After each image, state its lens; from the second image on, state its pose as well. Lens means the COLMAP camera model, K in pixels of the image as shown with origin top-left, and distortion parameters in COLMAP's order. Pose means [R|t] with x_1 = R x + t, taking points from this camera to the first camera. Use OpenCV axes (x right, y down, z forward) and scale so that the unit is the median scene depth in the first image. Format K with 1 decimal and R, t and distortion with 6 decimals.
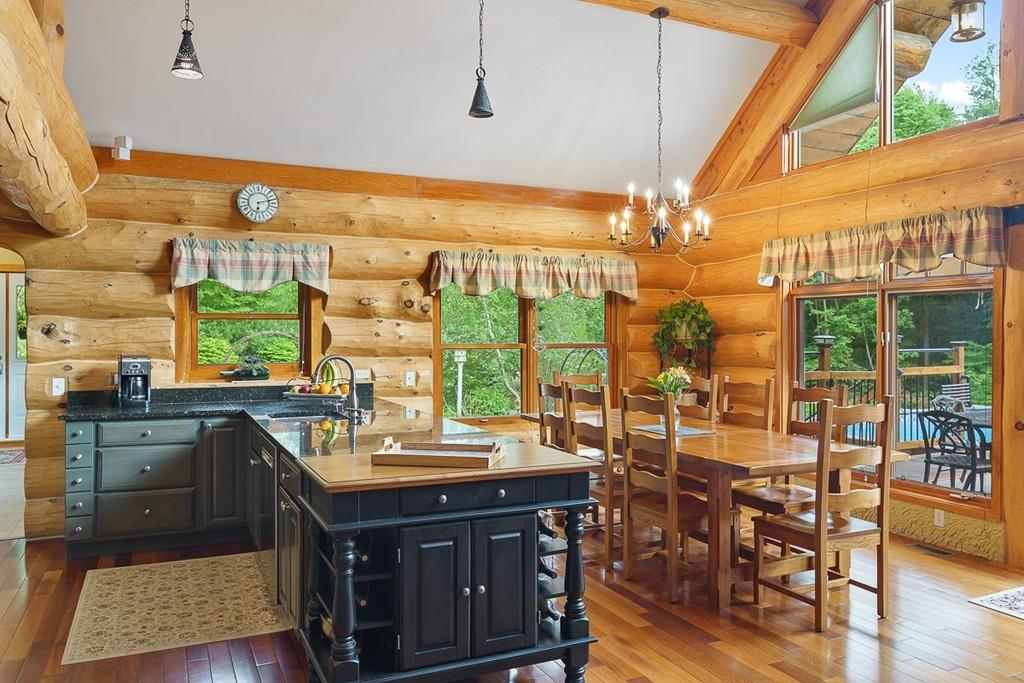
lens RADIAL K [[759.8, 0, 510.7], [0, 759.8, 338.8], [0, 0, 1]] dist [0.004852, 0.003397]
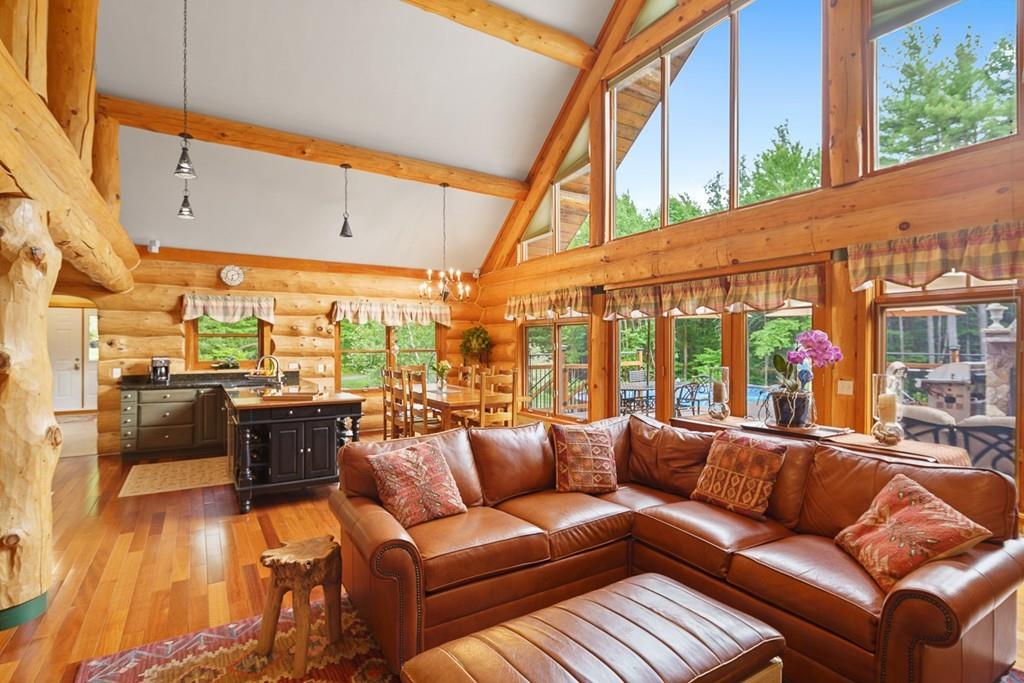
lens RADIAL K [[502.8, 0, 512.8], [0, 502.8, 345.8], [0, 0, 1]] dist [0.003228, -0.000427]
pose [[0.991449, -0.001942, 0.130477, 0.198755], [0.002486, 0.999989, -0.004000, 0.002820], [-0.130468, 0.004290, 0.991443, -0.335956]]
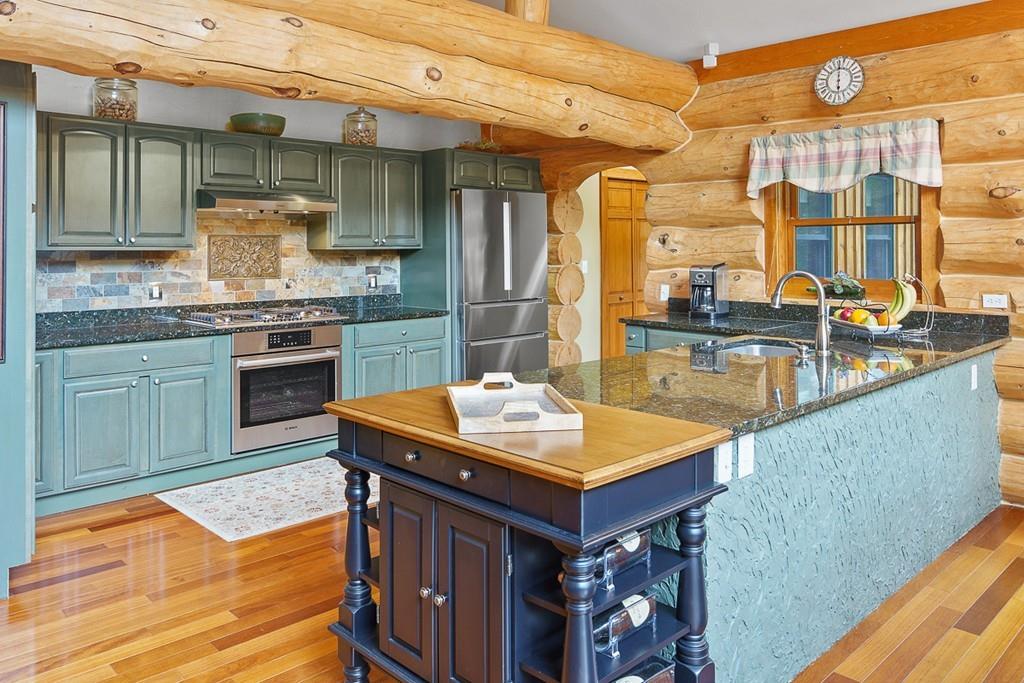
lens RADIAL K [[765.8, 0, 513.1], [0, 765.8, 242.4], [0, 0, 1]] dist [-0.001059, 0.000245]
pose [[0.329345, -0.006130, -0.944190, 0.331824], [-0.001528, 0.999974, -0.007025, -0.000074], [0.944208, 0.003757, 0.329327, 0.413261]]
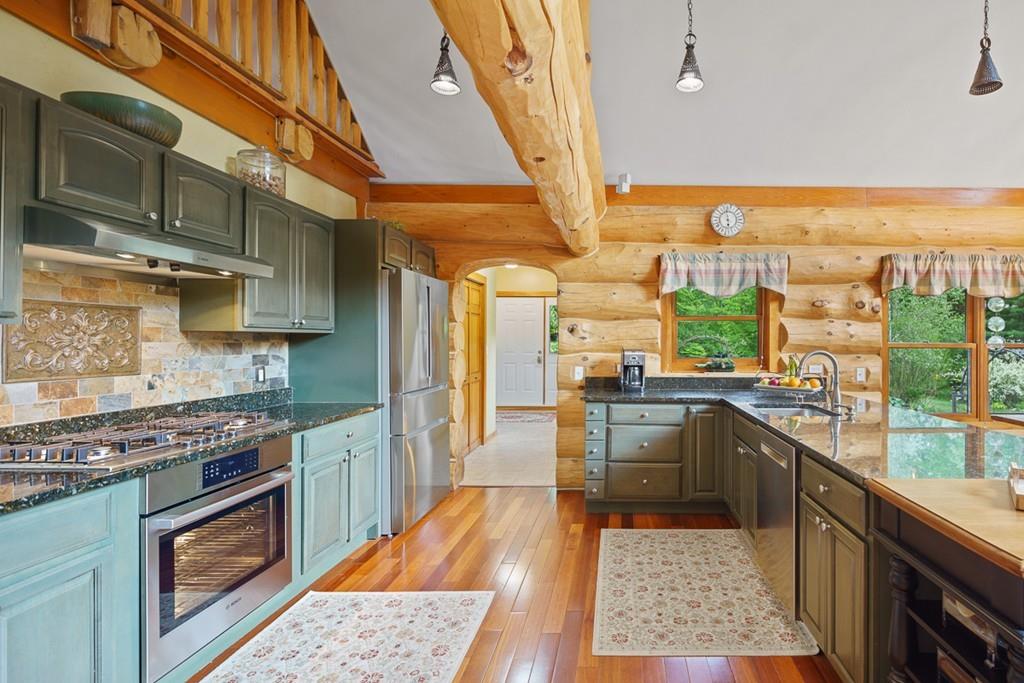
lens RADIAL K [[500.2, 0, 623.6], [0, 500.2, 343.2], [0, 0, 1]] dist [0.001105, -0.000143]
pose [[0.910980, 0.004257, -0.412429, -0.164021], [-0.005515, 0.999983, -0.001861, 0.012500], [0.412414, 0.003970, 0.910988, 0.242315]]
